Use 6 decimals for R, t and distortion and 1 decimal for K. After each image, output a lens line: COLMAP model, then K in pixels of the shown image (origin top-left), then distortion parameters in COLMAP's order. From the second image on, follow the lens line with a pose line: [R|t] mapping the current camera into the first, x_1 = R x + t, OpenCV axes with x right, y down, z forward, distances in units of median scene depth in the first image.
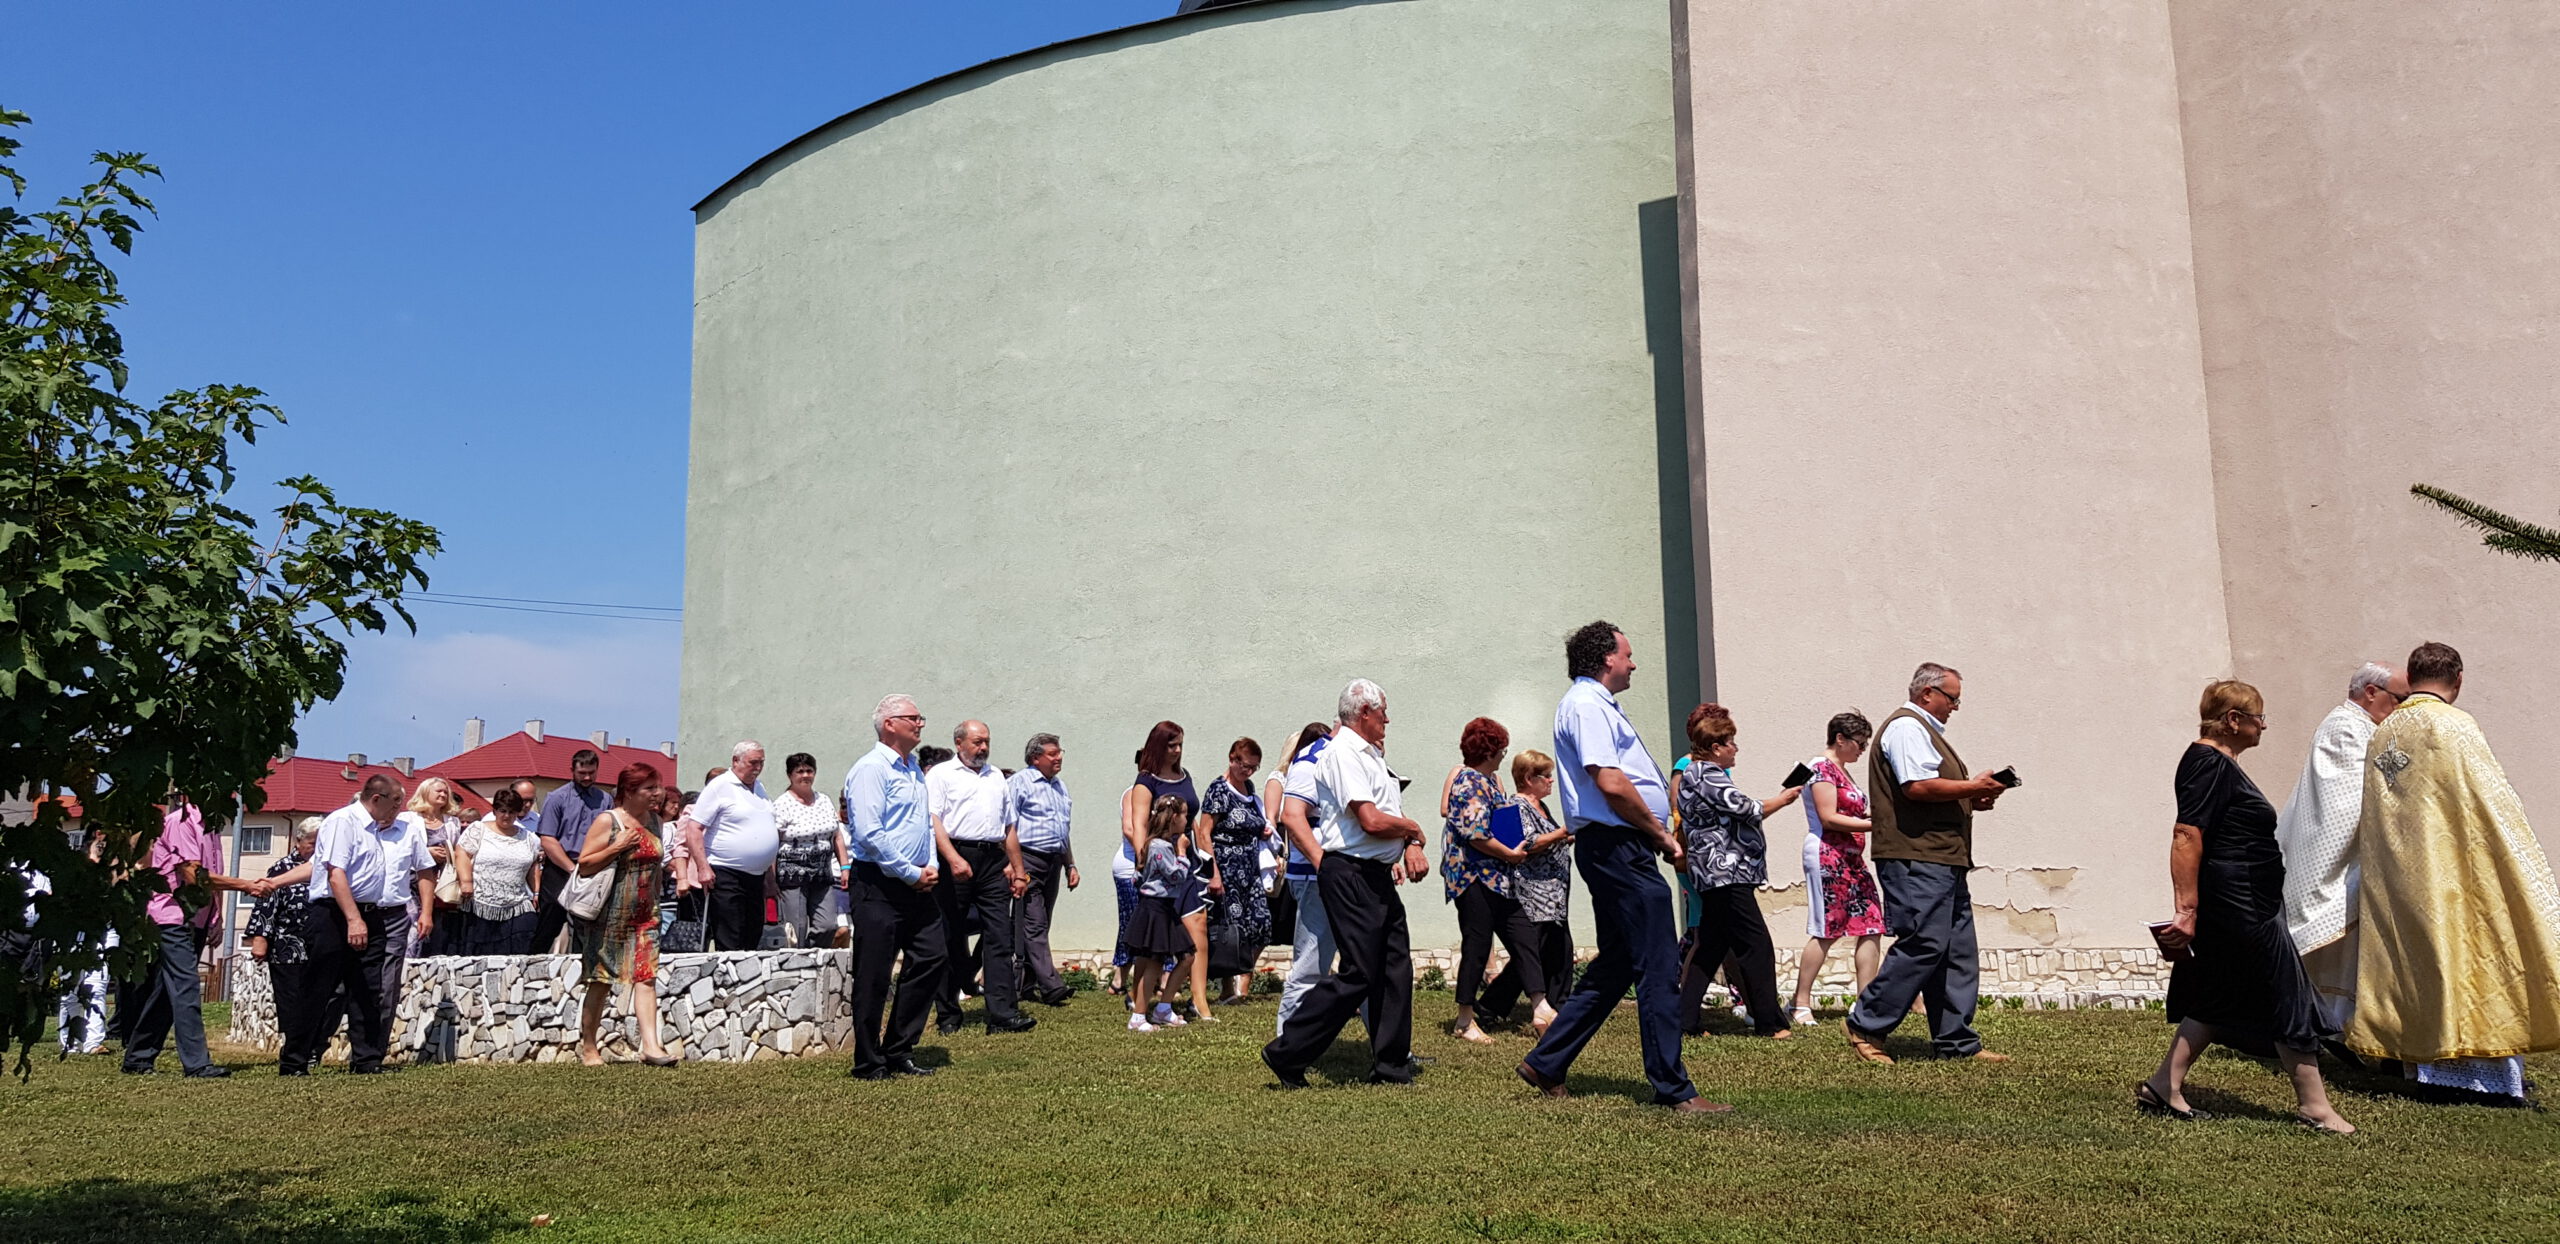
lens RADIAL K [[2198.0, 0, 1280.0], [0, 2198.0, 622.0], [0, 0, 1]] dist [0.018213, -0.012620]
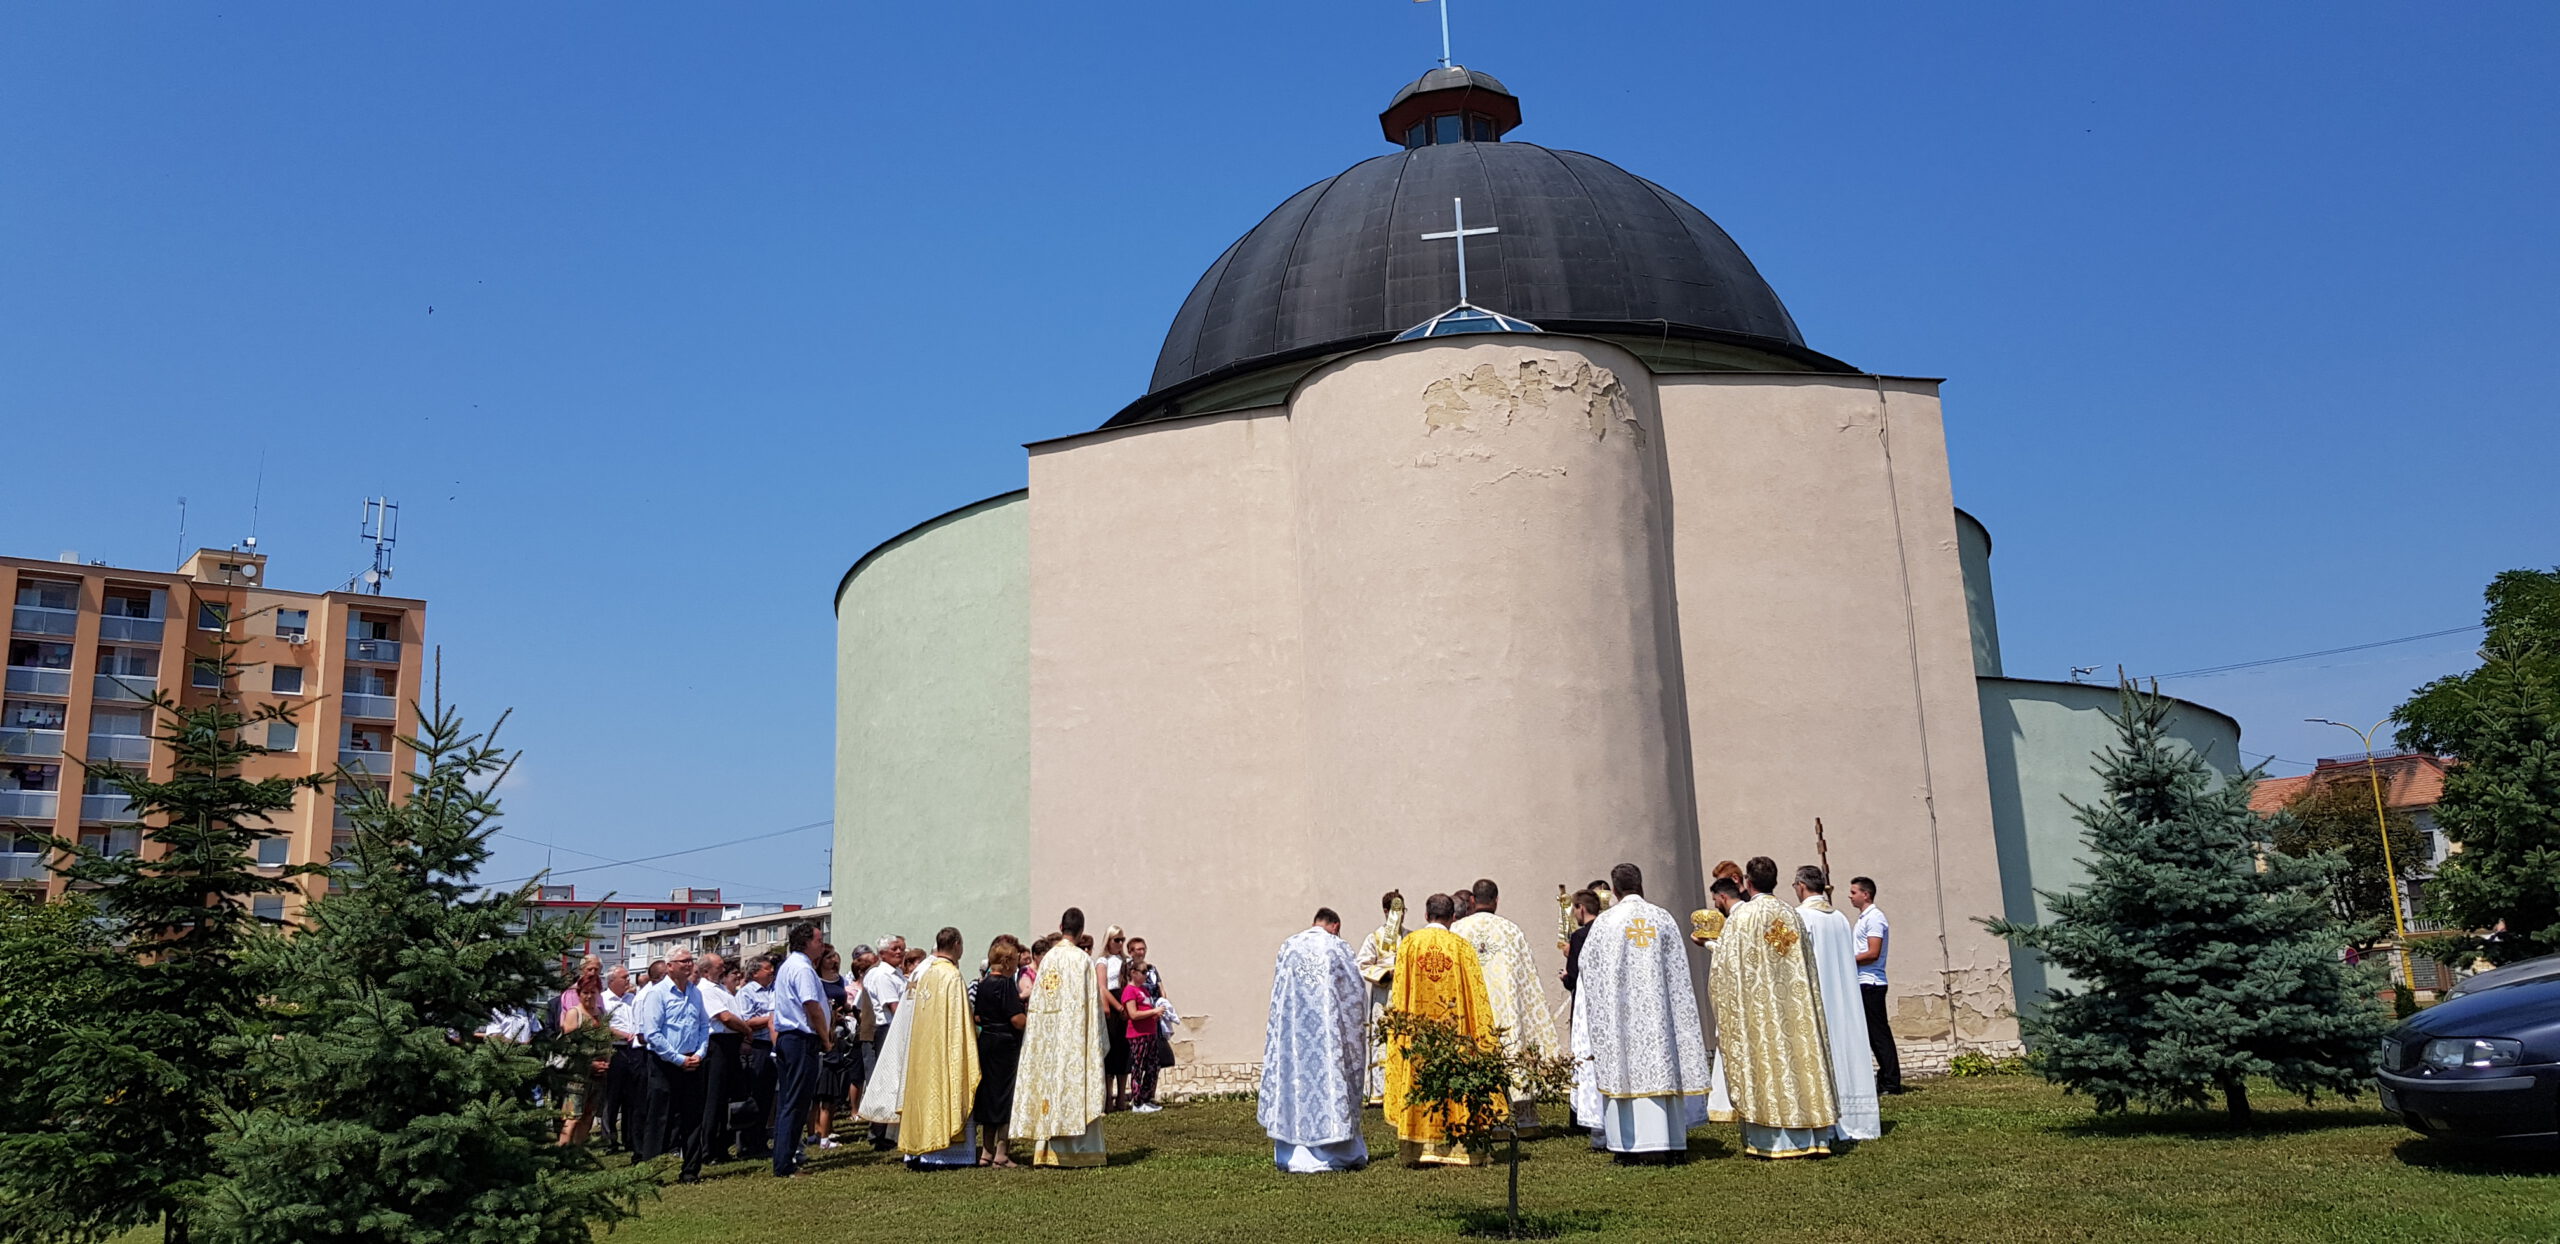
lens RADIAL K [[2057.8, 0, 1279.4], [0, 2057.8, 545.1], [0, 0, 1]] dist [0.004290, -0.143981]
pose [[0.879721, -0.142578, -0.453611, 1.297815], [0.113101, 0.989350, -0.091625, -0.106087], [0.461844, 0.029301, 0.886477, -0.432784]]
